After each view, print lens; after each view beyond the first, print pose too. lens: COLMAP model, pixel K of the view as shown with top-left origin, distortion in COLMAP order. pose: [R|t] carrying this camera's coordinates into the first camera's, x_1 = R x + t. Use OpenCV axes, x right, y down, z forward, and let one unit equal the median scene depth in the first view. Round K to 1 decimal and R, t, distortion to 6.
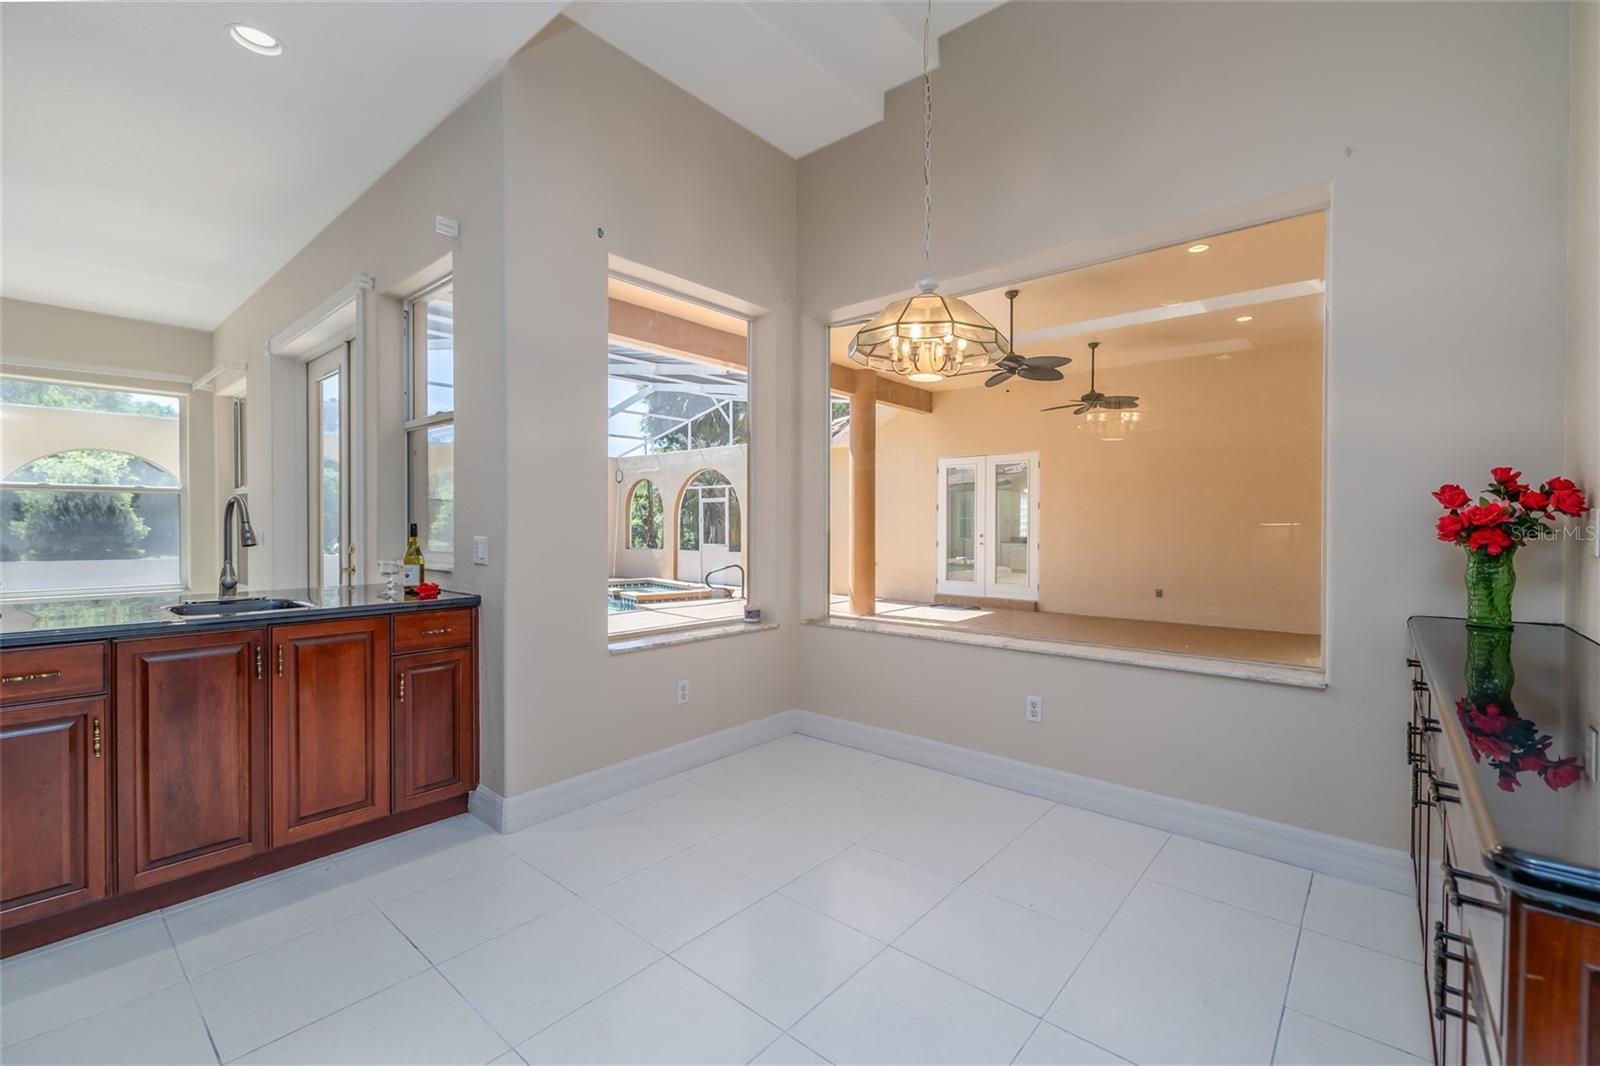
lens RADIAL K [[672.7, 0, 795.8], [0, 672.7, 528.5], [0, 0, 1]] dist [0.008847, 0.000310]
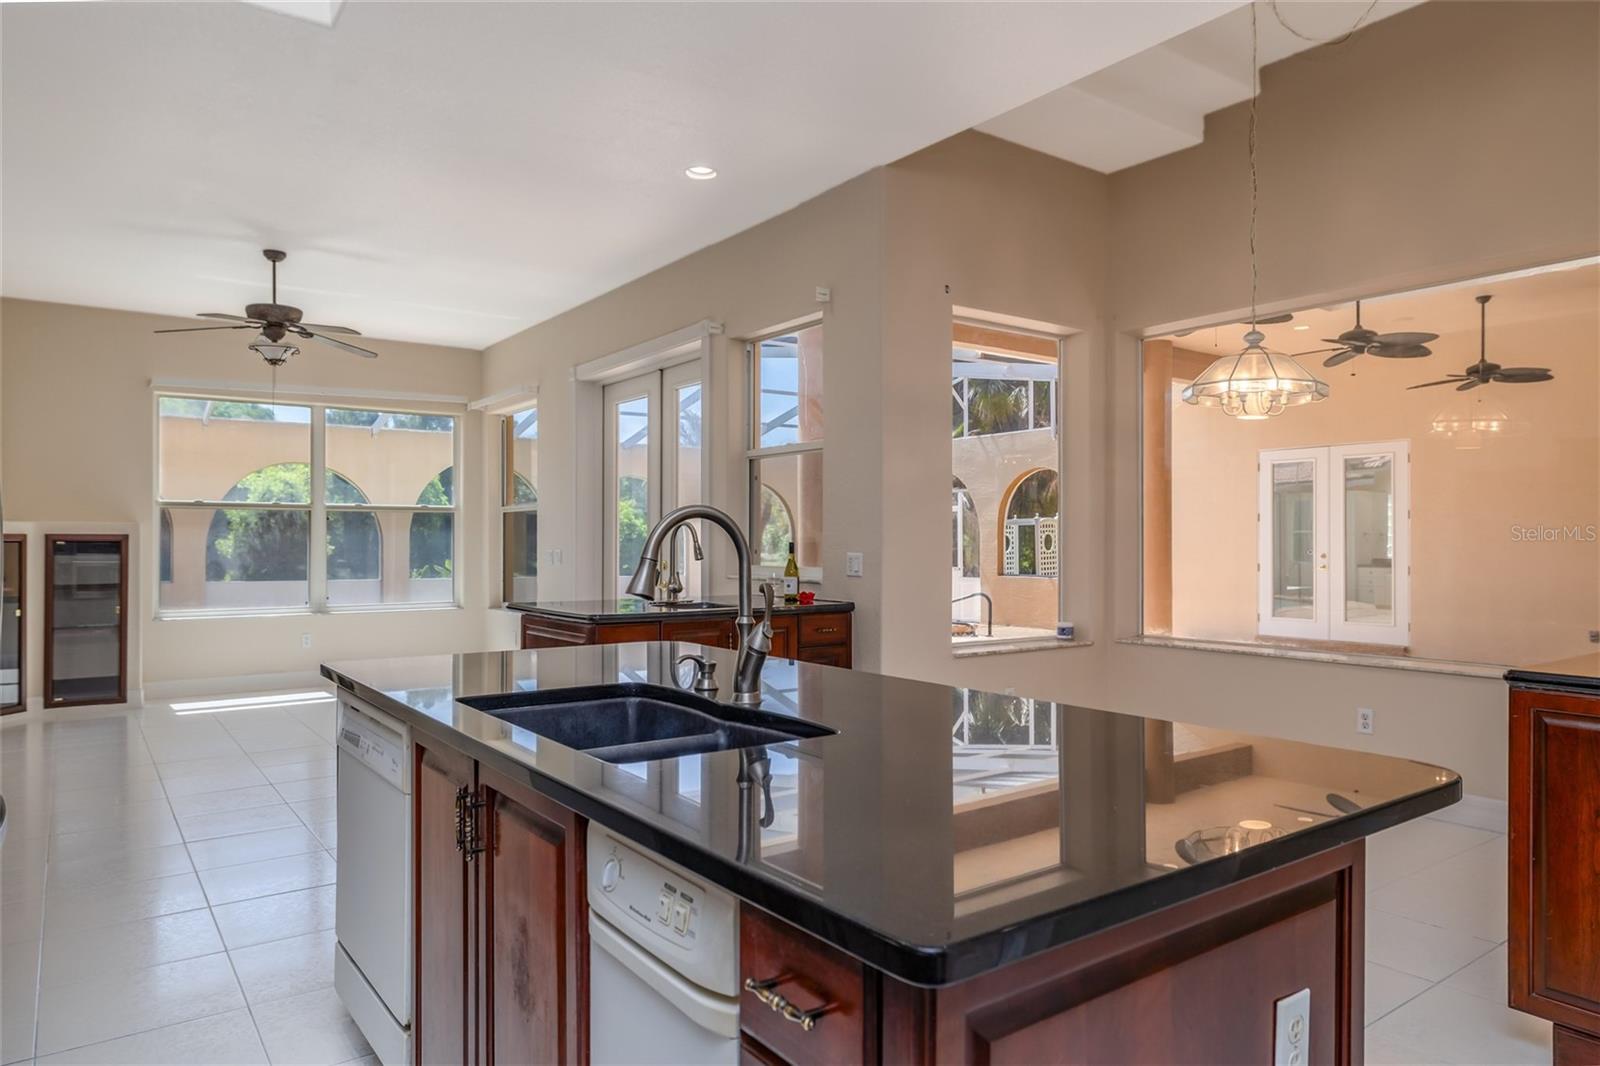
lens RADIAL K [[1012.1, 0, 798.1], [0, 1012.1, 531.8], [0, 0, 1]] dist [-0.004299, 0.007316]
pose [[0.976474, -0.003177, -0.215612, -0.067525], [0.000060, 0.999895, -0.014462, 0.000172], [0.215635, 0.014109, 0.976372, -0.297770]]
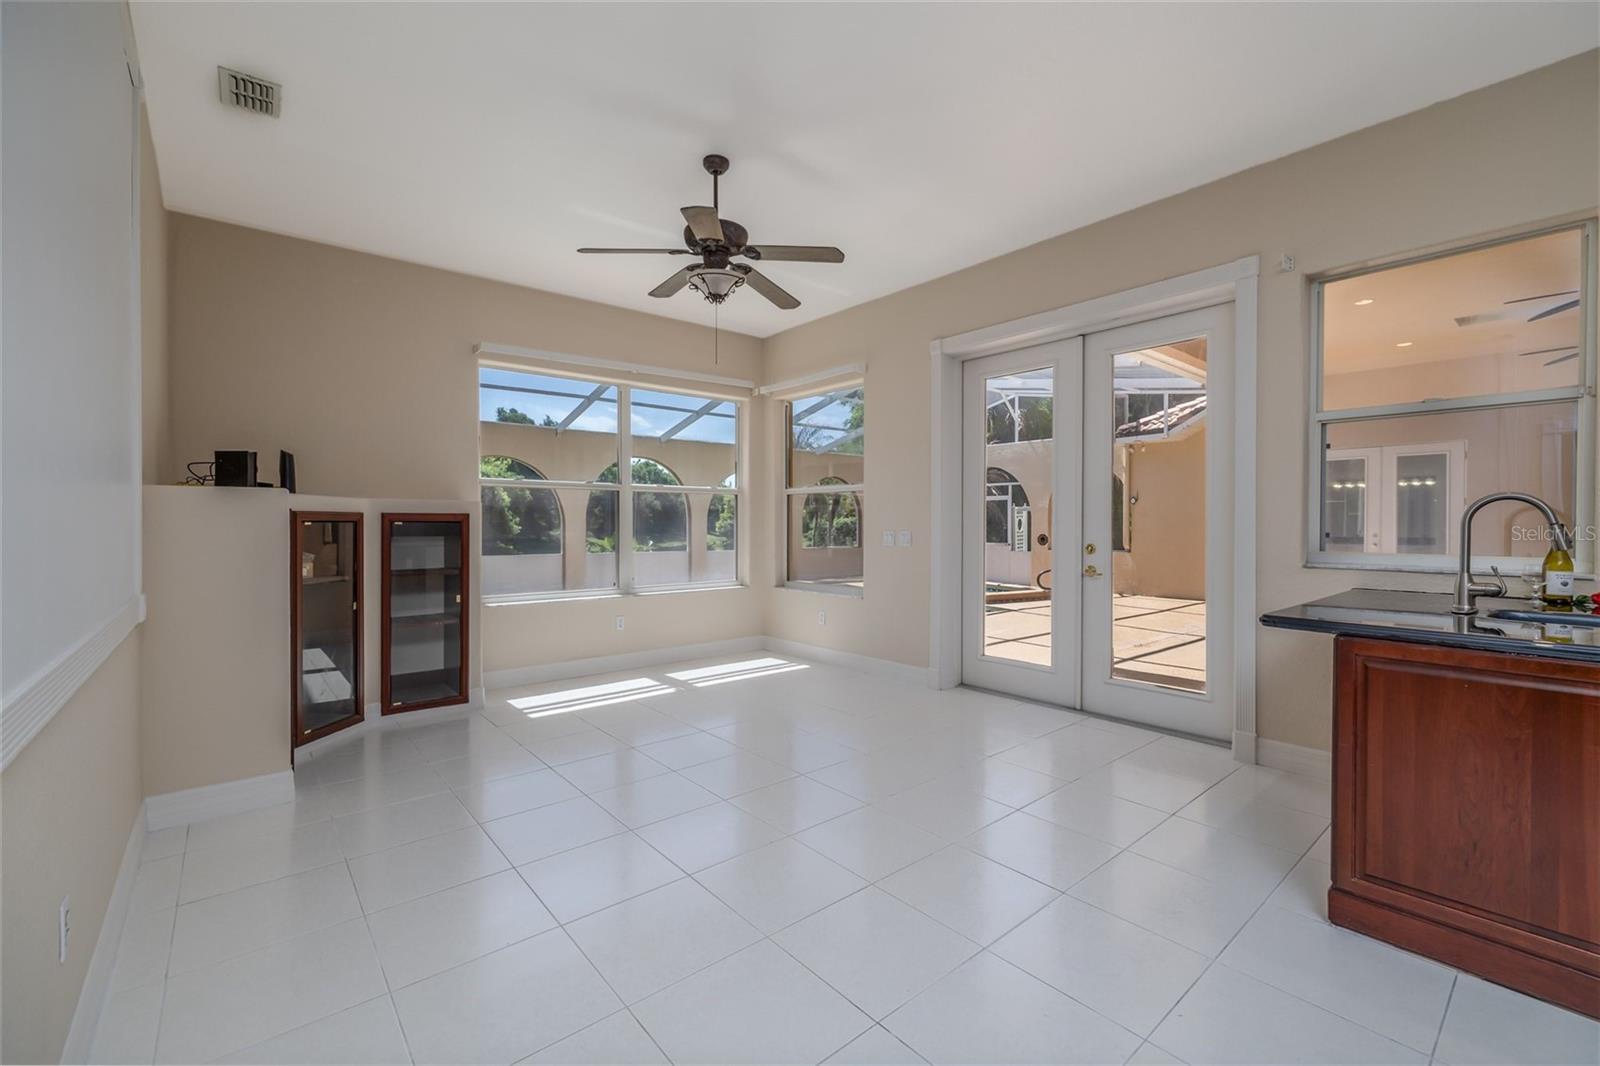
lens RADIAL K [[672.7, 0, 797.9], [0, 672.7, 527.6], [0, 0, 1]] dist [0.008847, 0.000310]
pose [[0.987821, 0.001656, -0.155586, -0.539196], [-0.001431, 0.999998, 0.001564, -0.000754], [0.155589, -0.001322, 0.987821, -0.011915]]
